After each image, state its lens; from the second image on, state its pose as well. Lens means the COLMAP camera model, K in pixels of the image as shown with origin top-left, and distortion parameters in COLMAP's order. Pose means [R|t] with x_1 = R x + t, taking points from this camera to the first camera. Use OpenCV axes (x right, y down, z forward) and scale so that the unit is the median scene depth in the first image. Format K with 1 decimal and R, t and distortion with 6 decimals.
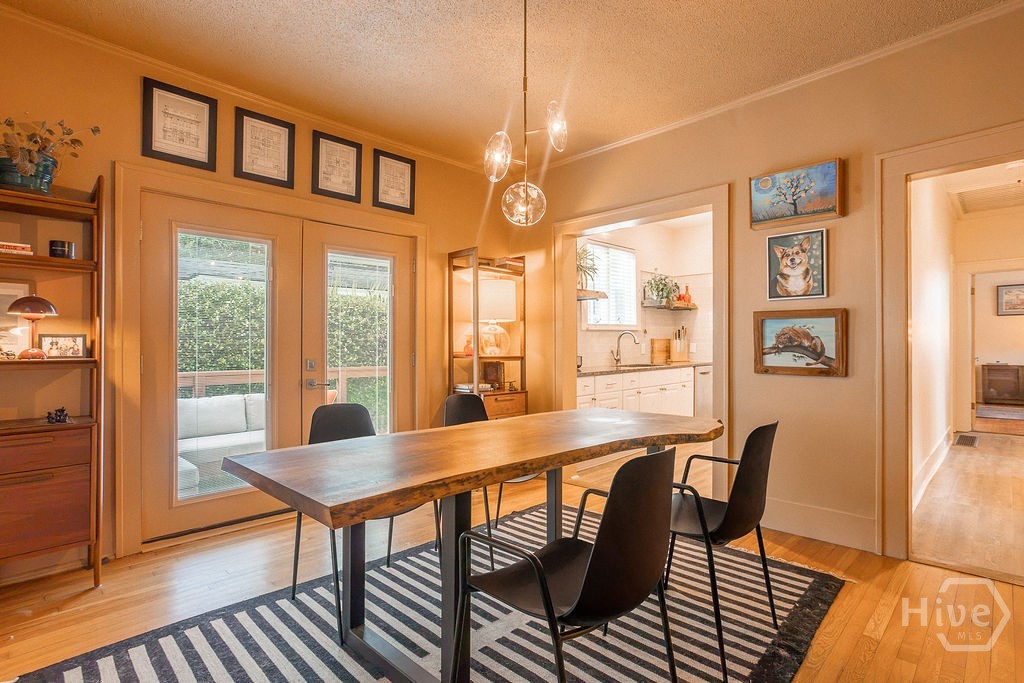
lens RADIAL K [[504.5, 0, 512.0], [0, 504.5, 341.5], [0, 0, 1]] dist [-0.037741, 0.000678]
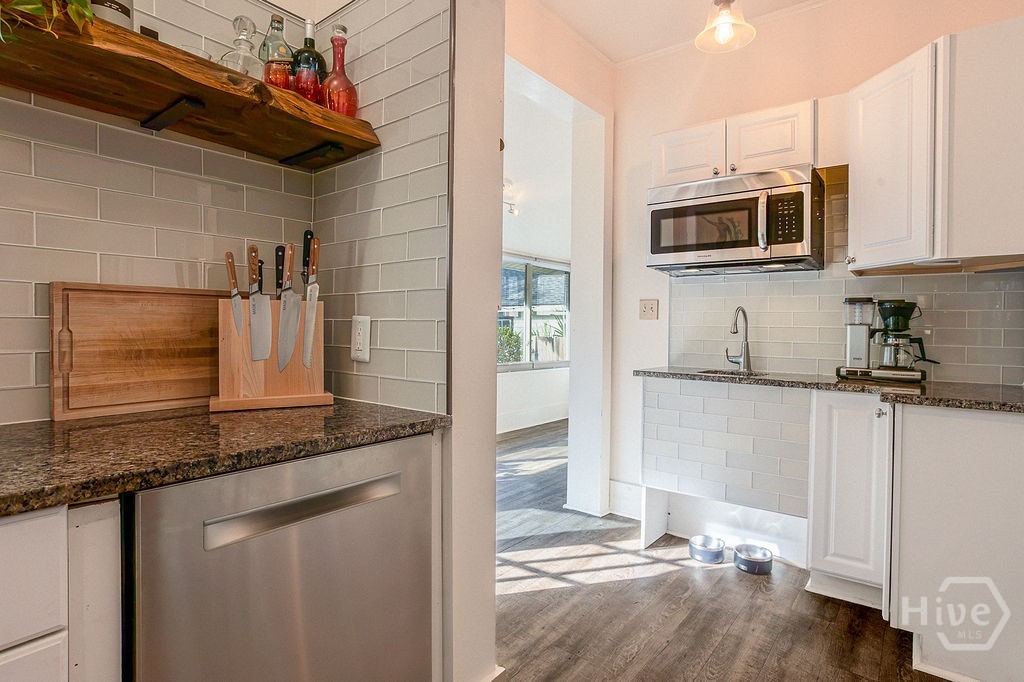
lens RADIAL K [[538.8, 0, 536.3], [0, 538.8, 331.1], [0, 0, 1]] dist [-0.022883, 0.000730]
pose [[0.986245, 0.005776, 0.165187, 0.831846], [-0.006702, 0.999965, 0.005048, 0.017985], [-0.165152, -0.006086, 0.986249, 1.621685]]
